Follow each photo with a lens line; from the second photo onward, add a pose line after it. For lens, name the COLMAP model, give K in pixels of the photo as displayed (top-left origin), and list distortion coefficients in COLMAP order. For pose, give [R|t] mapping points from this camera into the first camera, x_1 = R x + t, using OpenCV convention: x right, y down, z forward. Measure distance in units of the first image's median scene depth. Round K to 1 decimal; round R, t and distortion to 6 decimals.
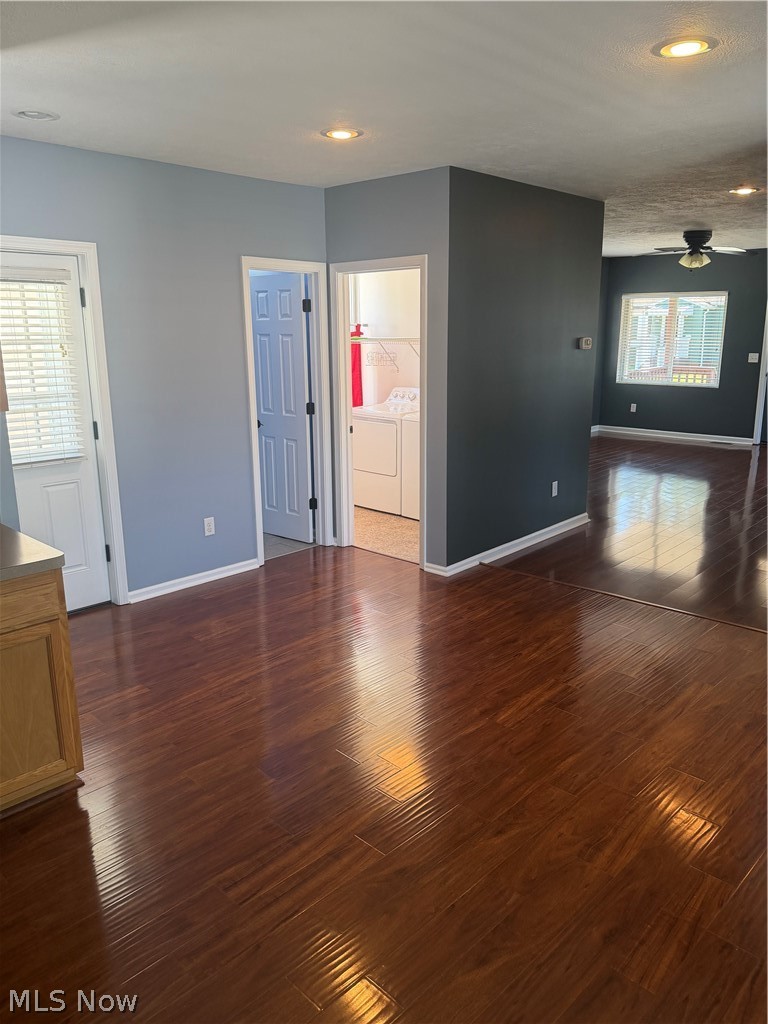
lens RADIAL K [[742.1, 0, 382.7], [0, 742.1, 512.2], [0, 0, 1]] dist [0.001726, -0.022085]
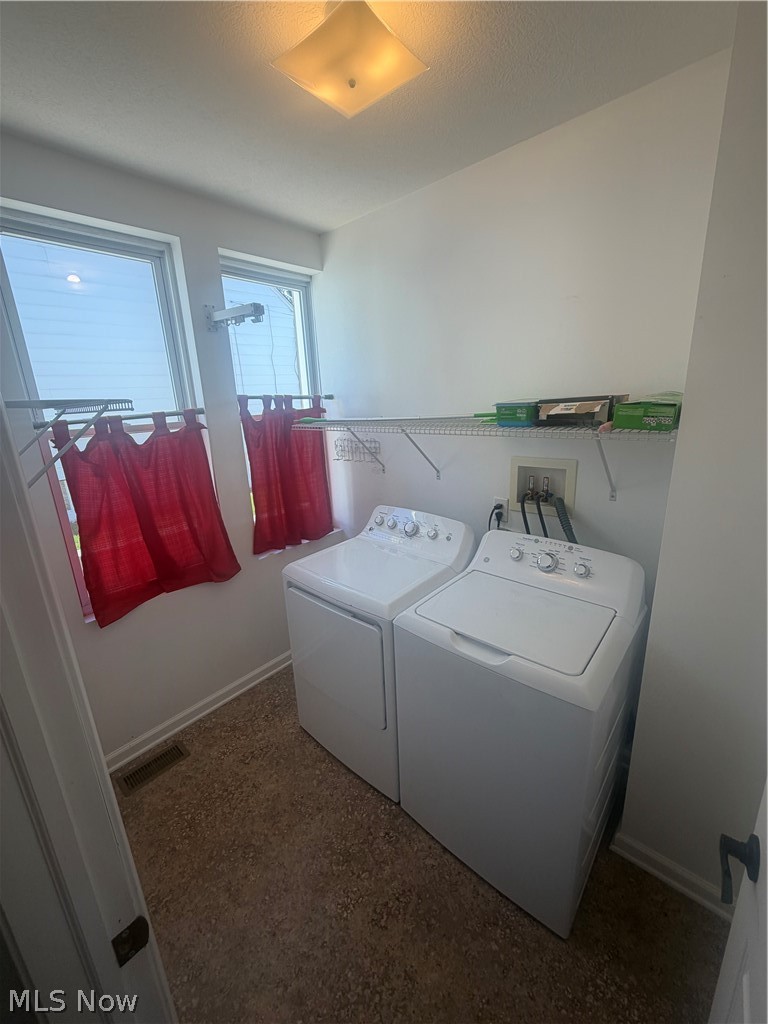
lens RADIAL K [[411.3, 0, 383.8], [0, 411.3, 512.3], [0, 0, 1]] dist [0.000129, 0.000001]
pose [[0.999069, -0.043131, -0.000885, 0.019471], [0.043139, 0.998692, 0.027431, -0.163055], [-0.000299, -0.027444, 0.999623, 0.652608]]
